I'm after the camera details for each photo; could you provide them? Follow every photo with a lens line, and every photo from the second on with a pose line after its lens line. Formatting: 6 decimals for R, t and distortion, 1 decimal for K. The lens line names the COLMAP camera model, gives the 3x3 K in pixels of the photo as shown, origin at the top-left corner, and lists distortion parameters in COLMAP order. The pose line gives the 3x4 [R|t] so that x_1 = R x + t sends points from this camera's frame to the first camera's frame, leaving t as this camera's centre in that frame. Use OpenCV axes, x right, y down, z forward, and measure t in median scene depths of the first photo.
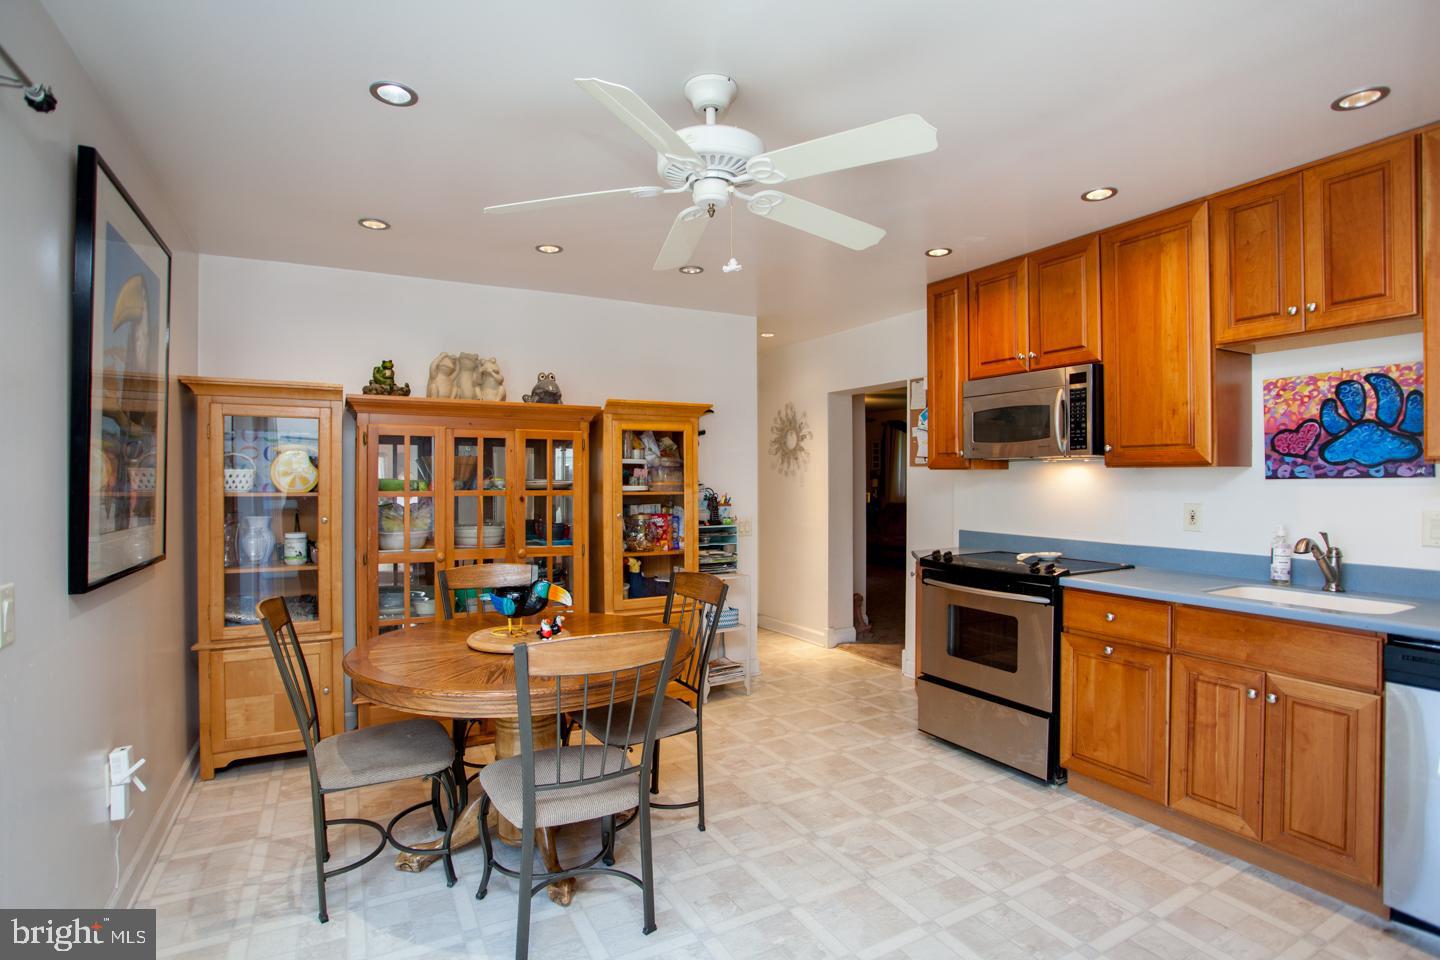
lens RADIAL K [[713.5, 0, 716.9], [0, 713.5, 480.1], [0, 0, 1]] dist [-0.081524, 0.035420]
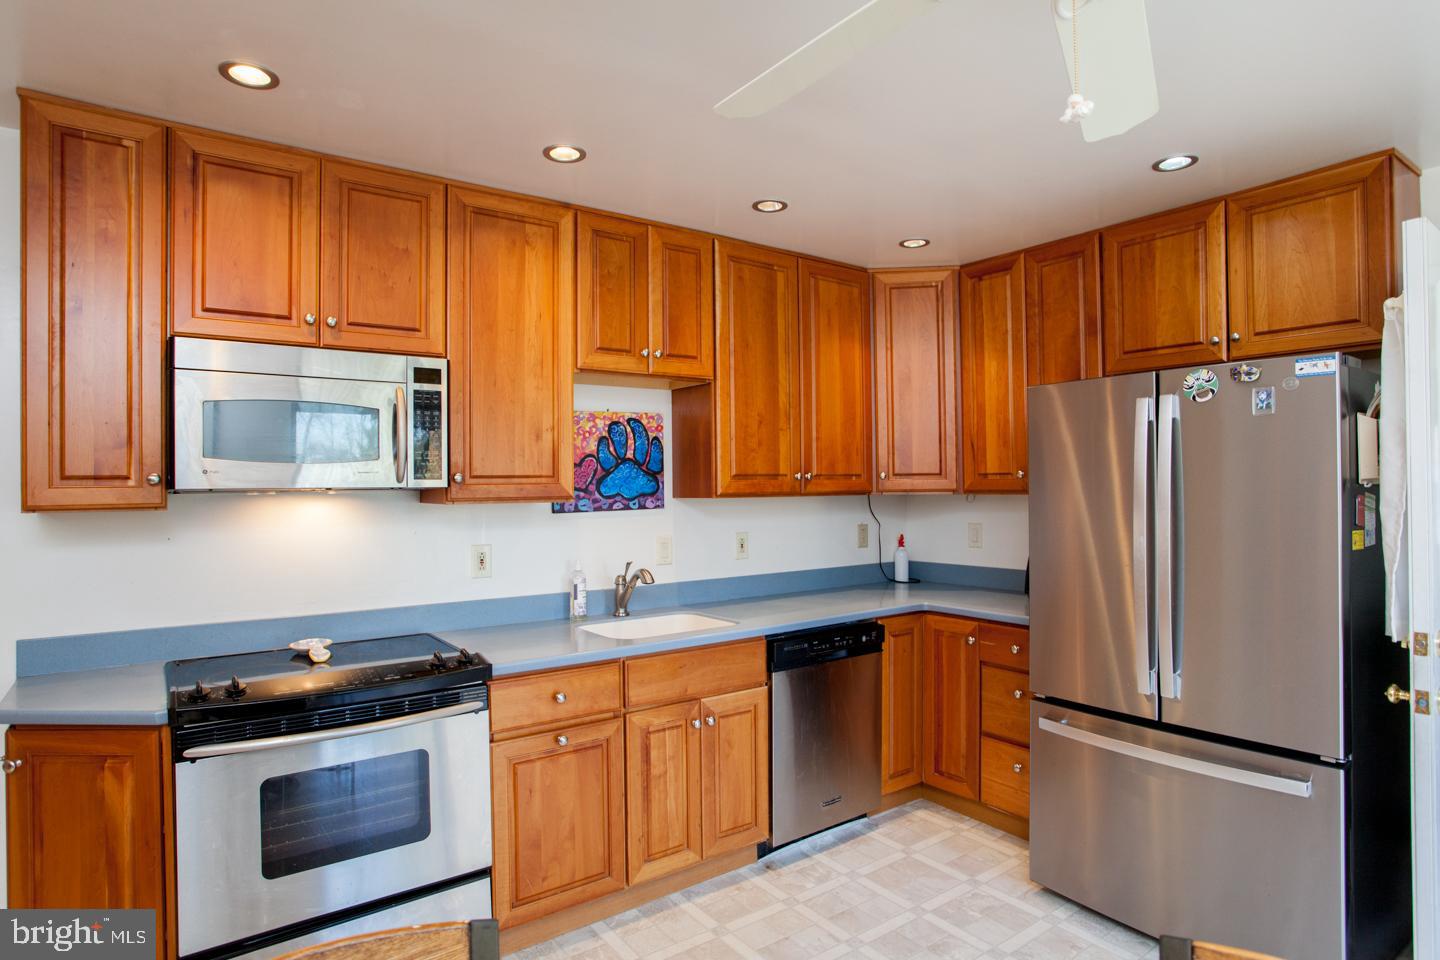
lens RADIAL K [[798.4, 0, 713.7], [0, 798.4, 480.5], [0, 0, 1]] dist [-0.068464, 0.032429]
pose [[-0.137020, 0.007435, 0.990540, -0.363281], [0.013557, 0.999892, -0.005630, -0.041743], [-0.990476, 0.012657, -0.137106, 1.018528]]
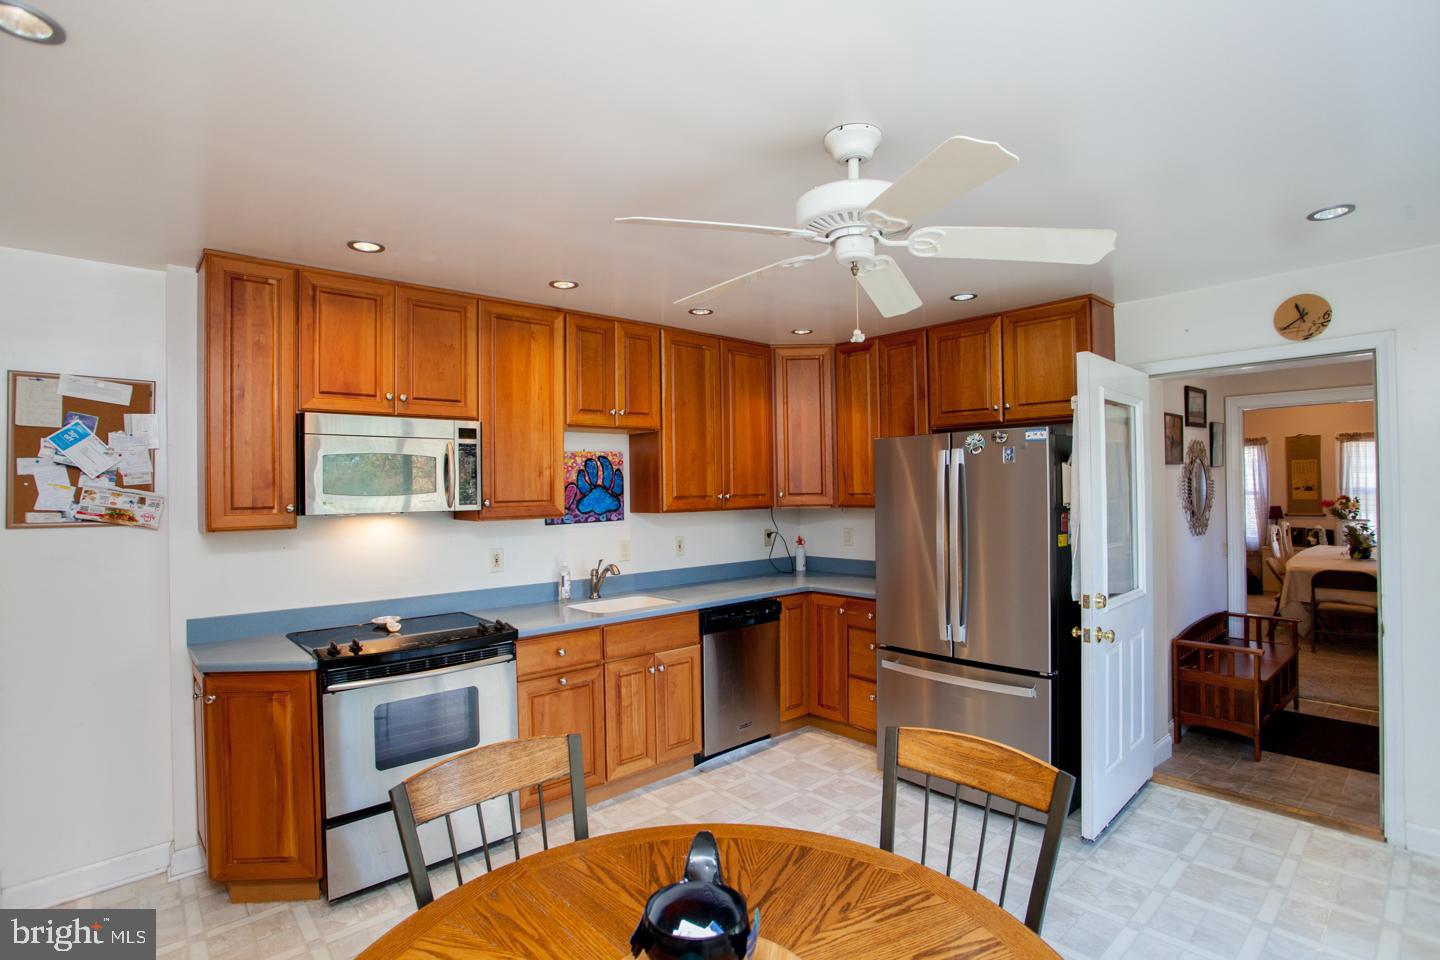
lens RADIAL K [[713.5, 0, 716.9], [0, 713.5, 480.1], [0, 0, 1]] dist [-0.081524, 0.035420]
pose [[-0.237296, 0.013207, 0.971348, -0.682343], [0.017821, 0.999798, -0.009240, -0.077821], [-0.971274, 0.015118, -0.237483, 1.099879]]
